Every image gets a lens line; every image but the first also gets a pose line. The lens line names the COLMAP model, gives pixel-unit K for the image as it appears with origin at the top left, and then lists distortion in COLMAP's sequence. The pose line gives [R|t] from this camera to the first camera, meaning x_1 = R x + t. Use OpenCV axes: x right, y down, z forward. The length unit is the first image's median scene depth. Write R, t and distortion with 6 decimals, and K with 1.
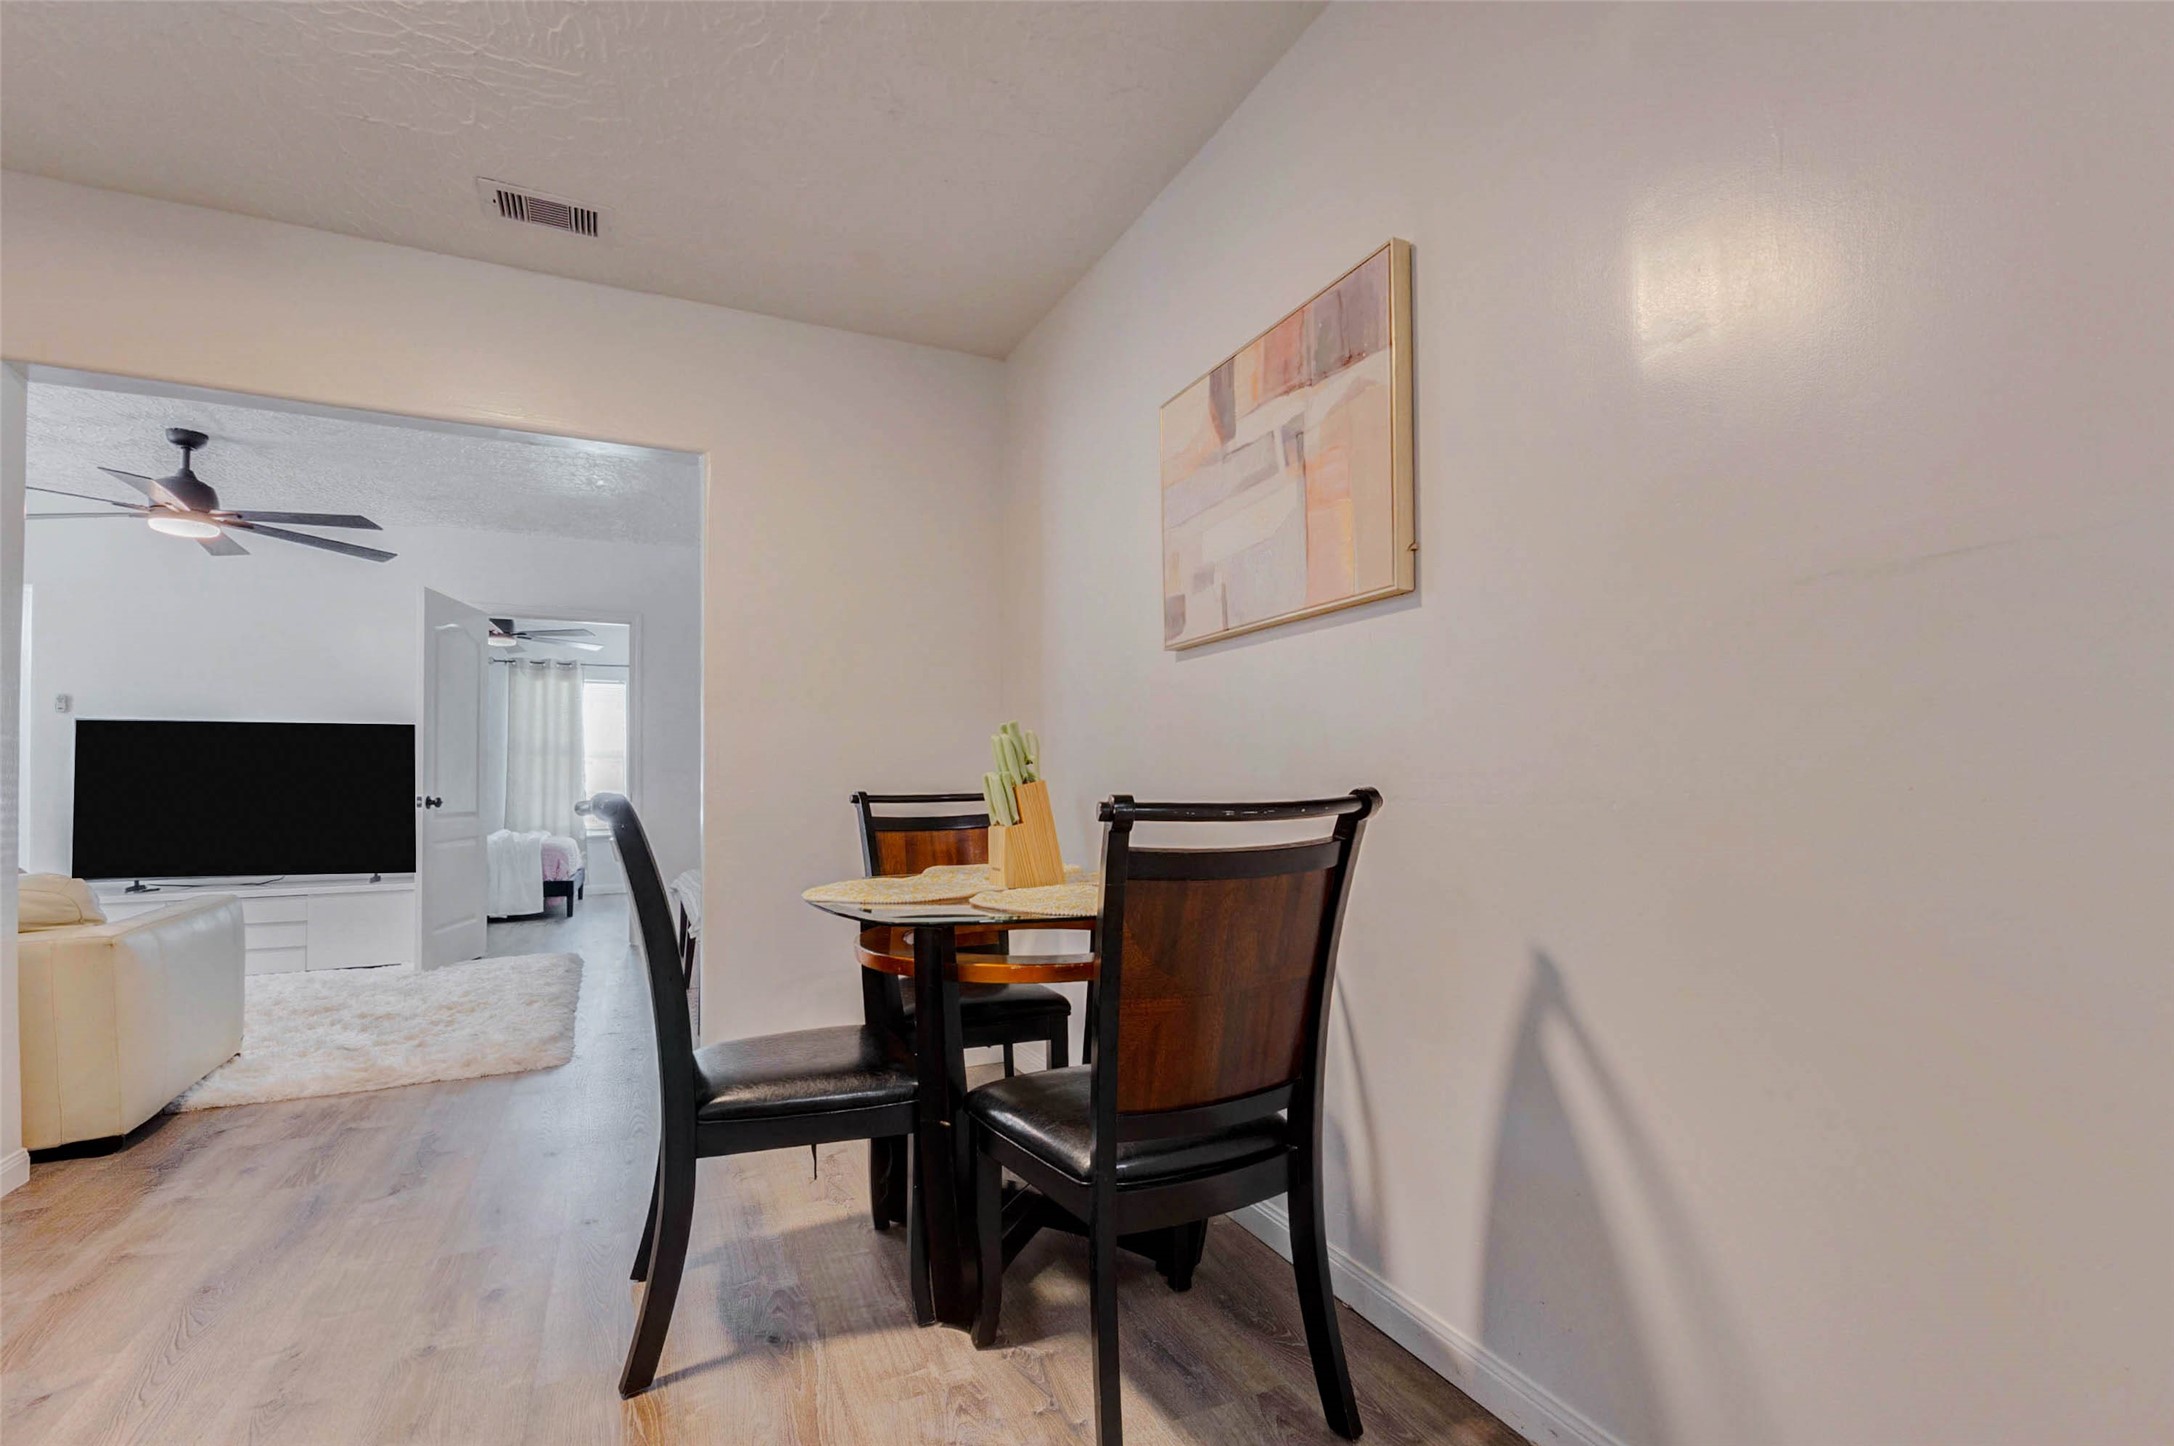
lens RADIAL K [[964.0, 0, 1111.1], [0, 964.0, 772.2], [0, 0, 1]] dist [-0.001881, -0.000559]
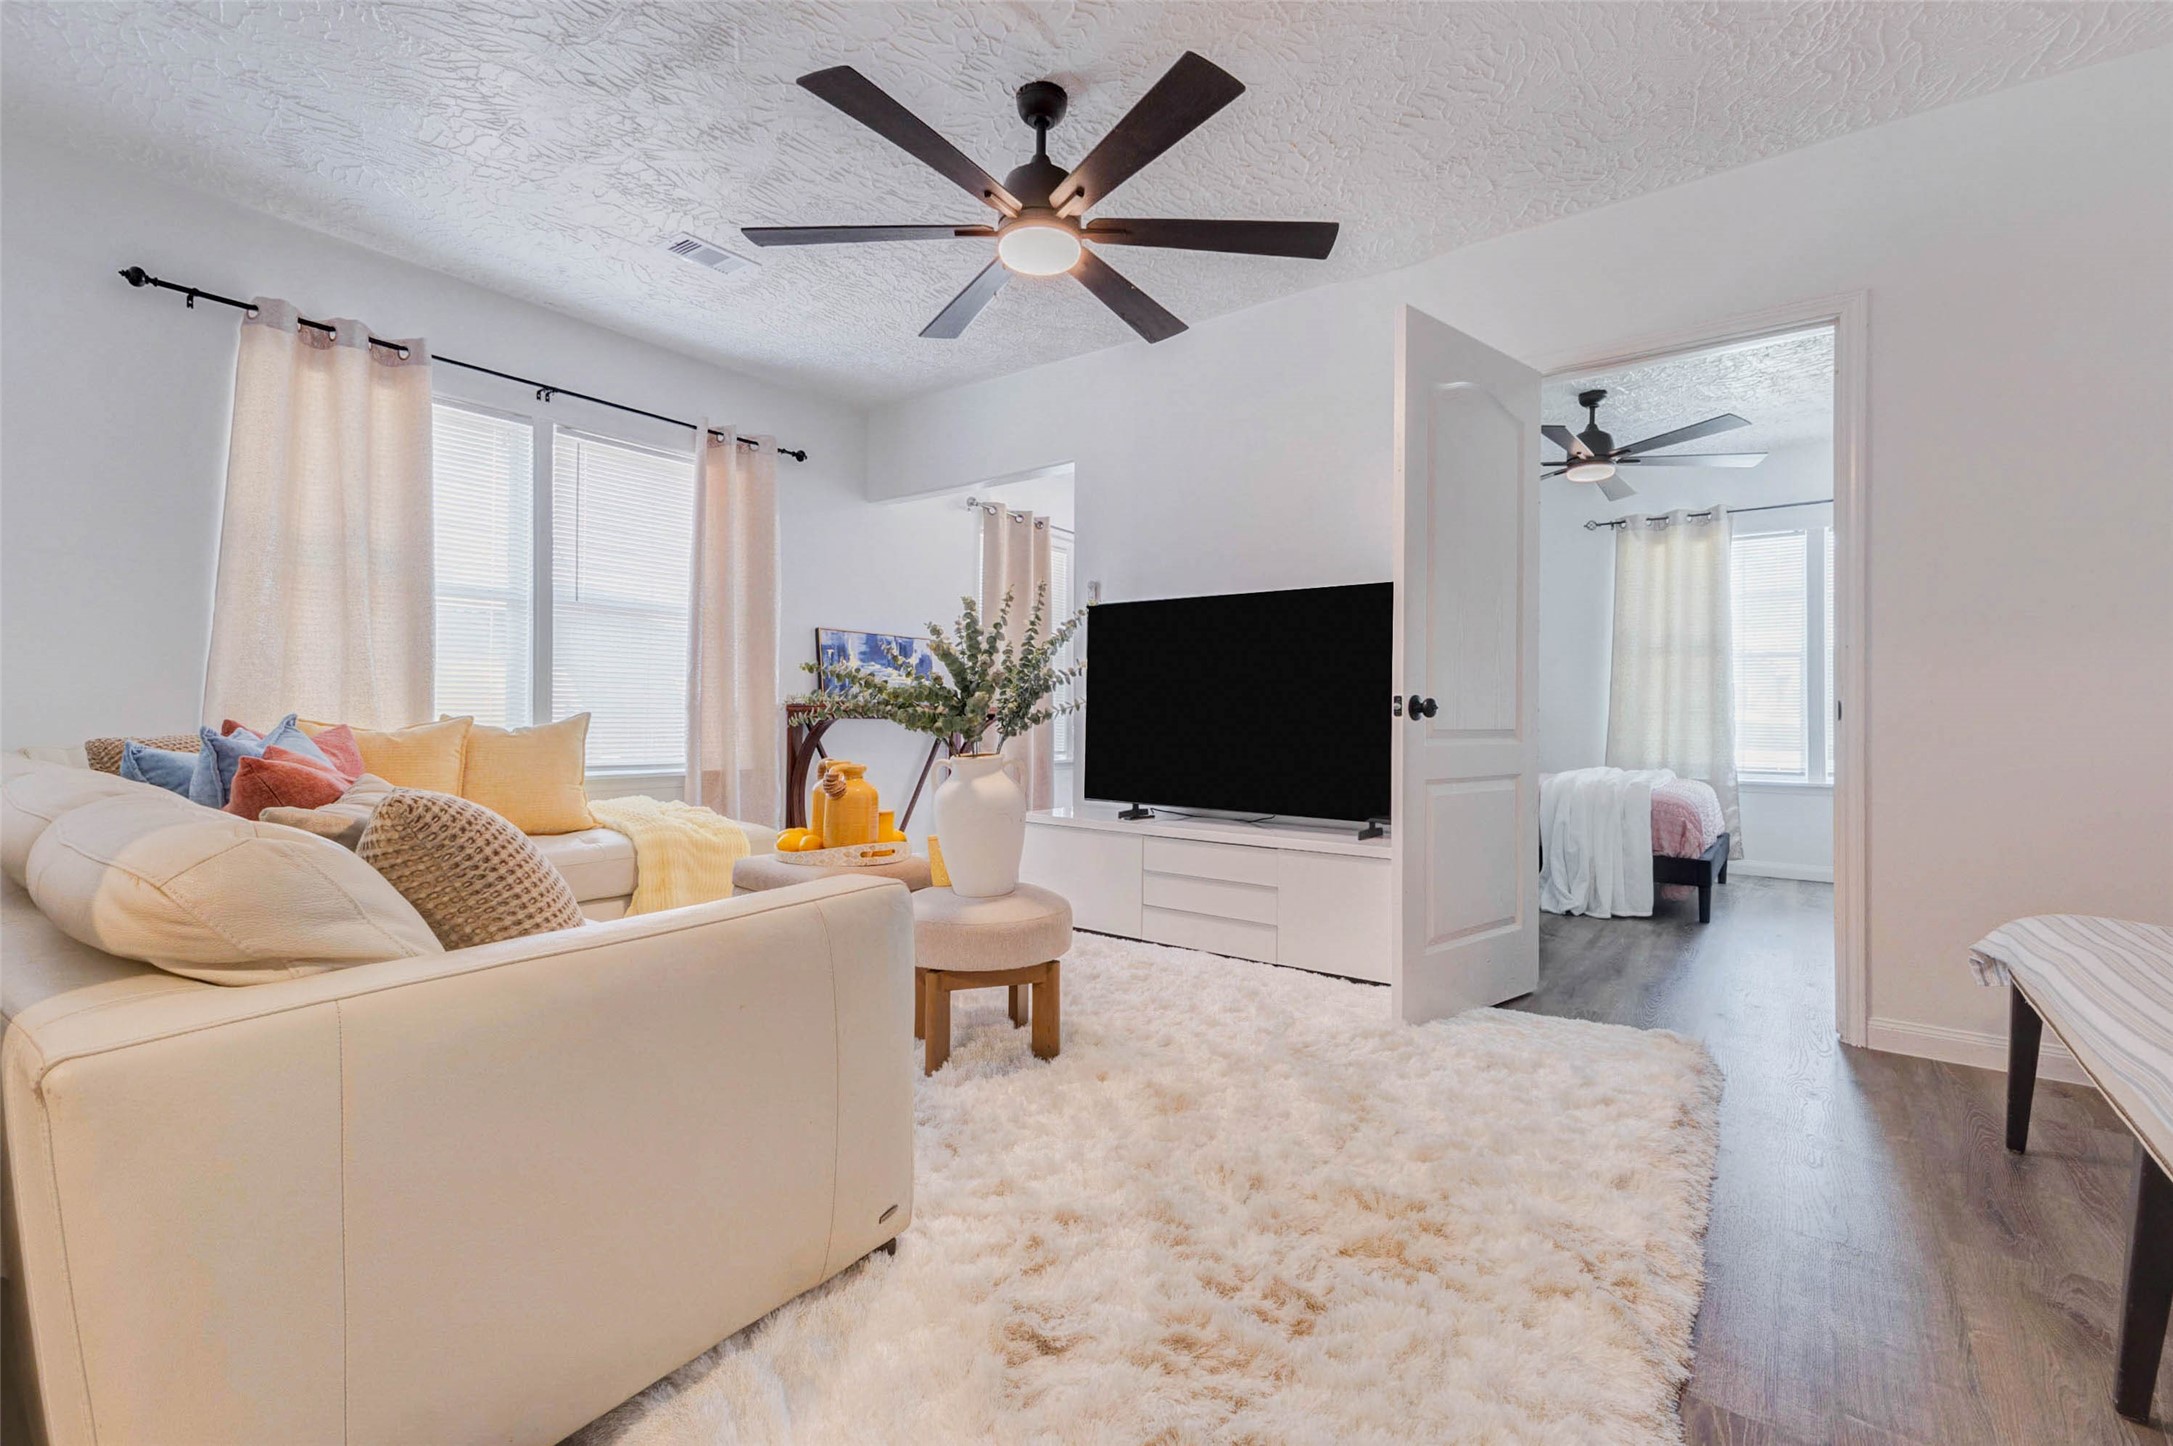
lens RADIAL K [[948.3, 0, 1092.6], [0, 948.3, 700.8], [0, 0, 1]] dist [0.018424, -0.006670]
pose [[0.457986, -0.006360, -0.888937, -0.251664], [-0.000313, 0.999973, -0.007315, 0.024869], [0.888959, 0.003629, 0.457972, 0.469520]]
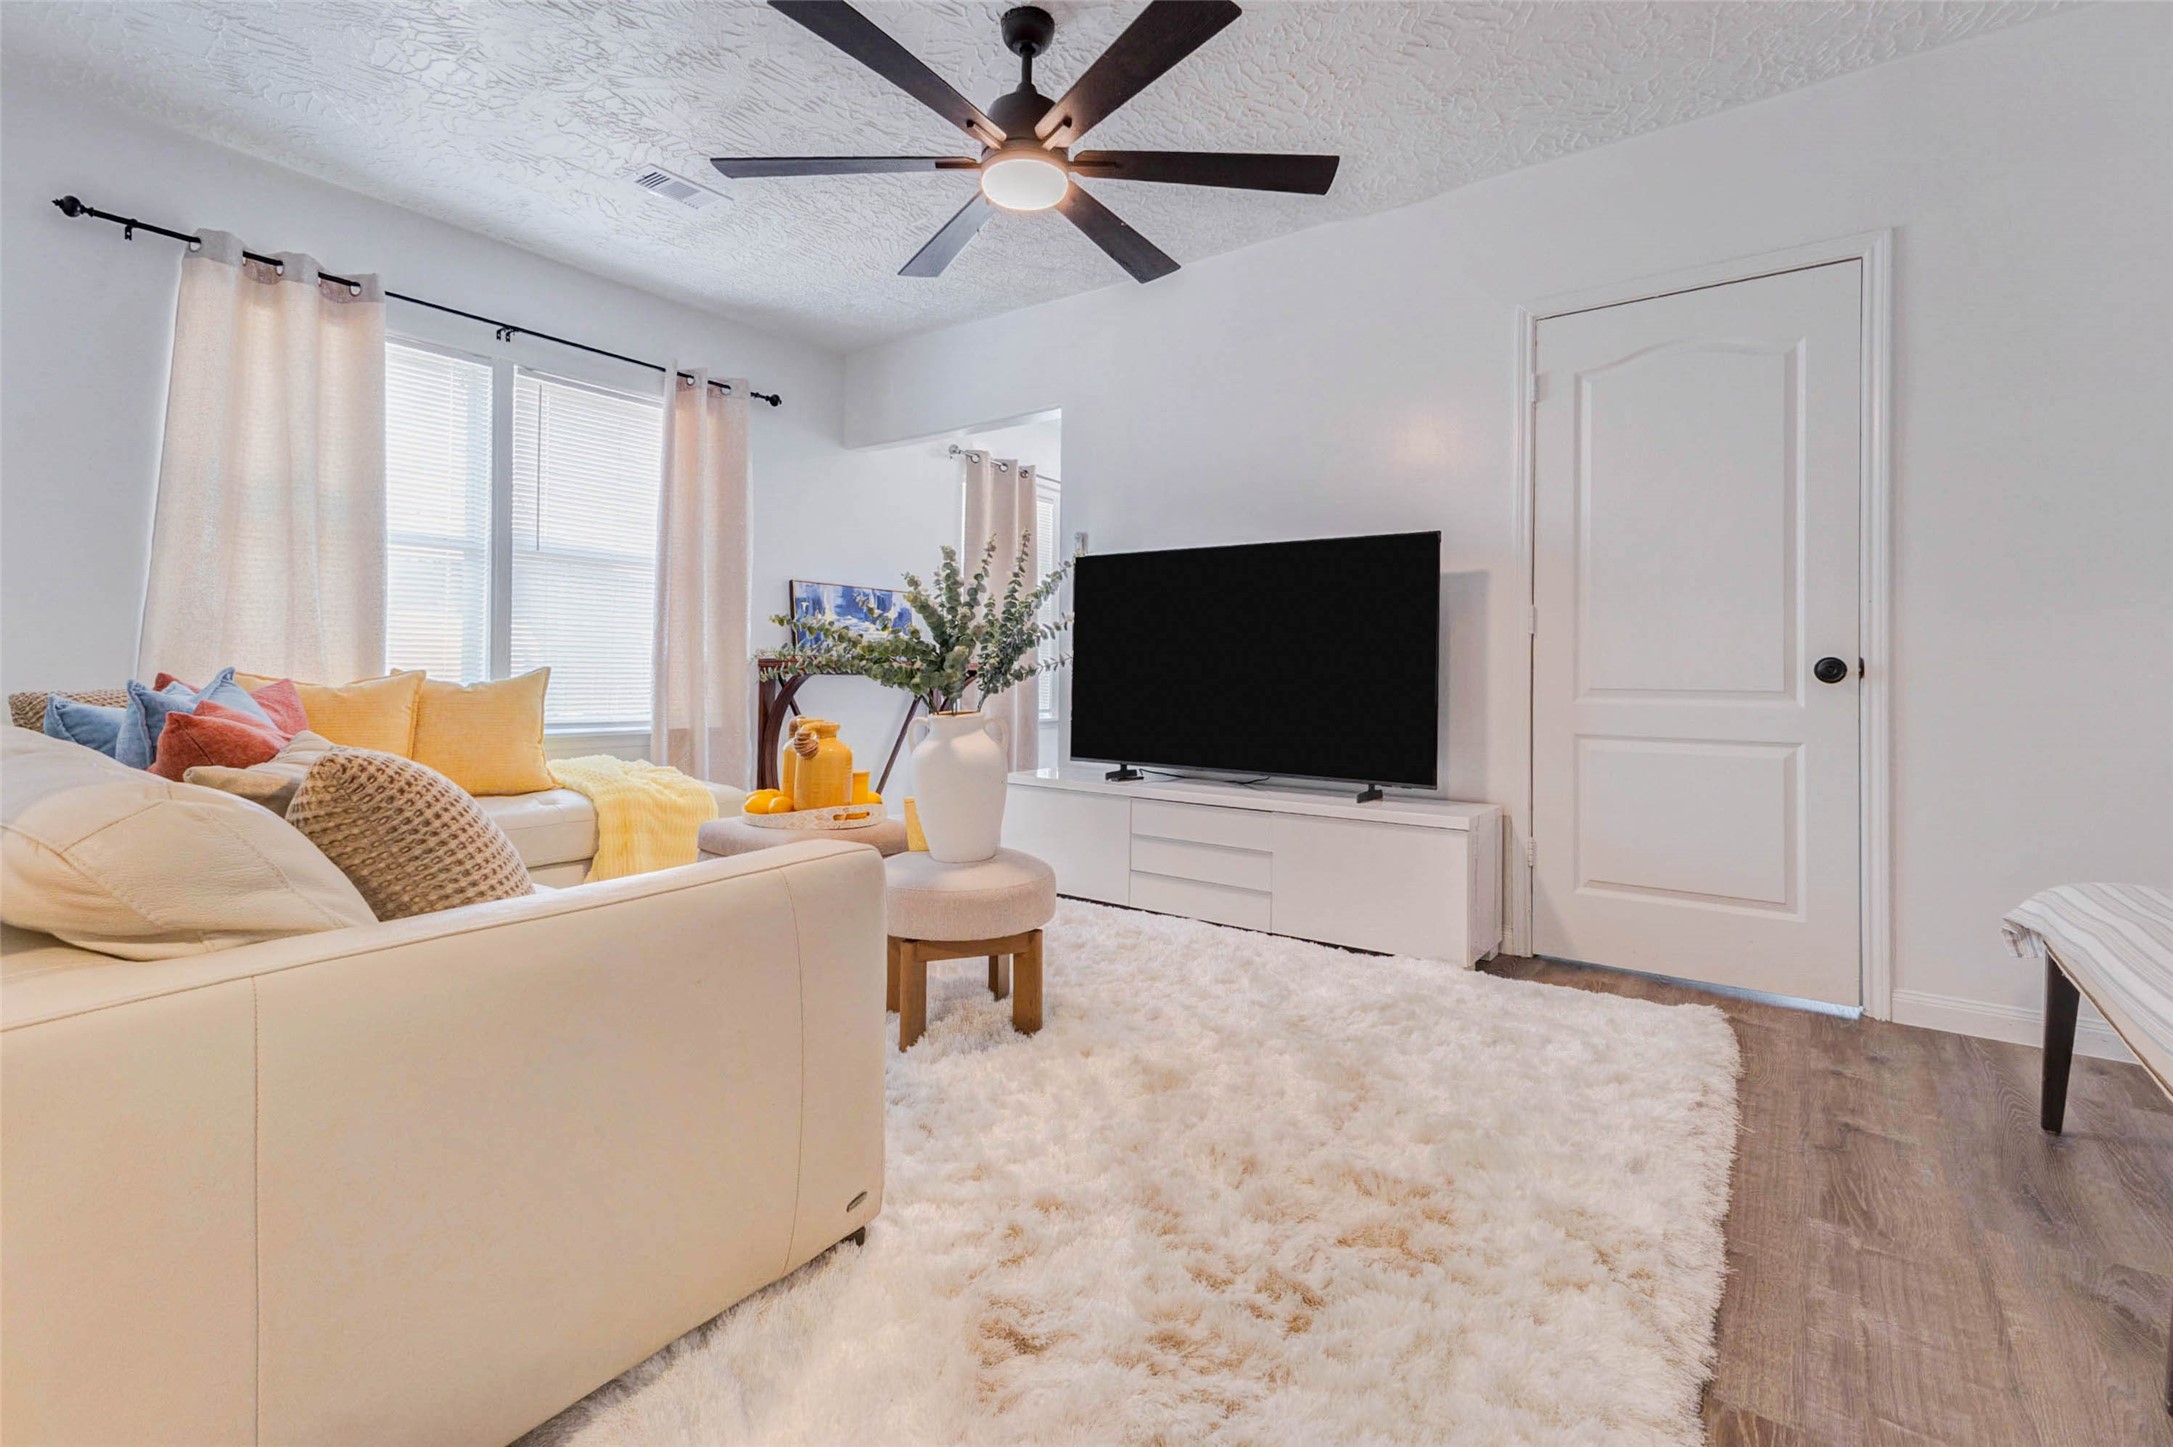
lens RADIAL K [[958.5, 0, 1081.8], [0, 958.5, 699.3], [0, 0, 1]] dist [0.000601, 0.001097]
pose [[0.458792, 0.032009, -0.887967, -0.268048], [-0.002302, 0.999390, 0.034836, 0.026067], [0.888541, -0.013938, 0.458586, 0.479210]]
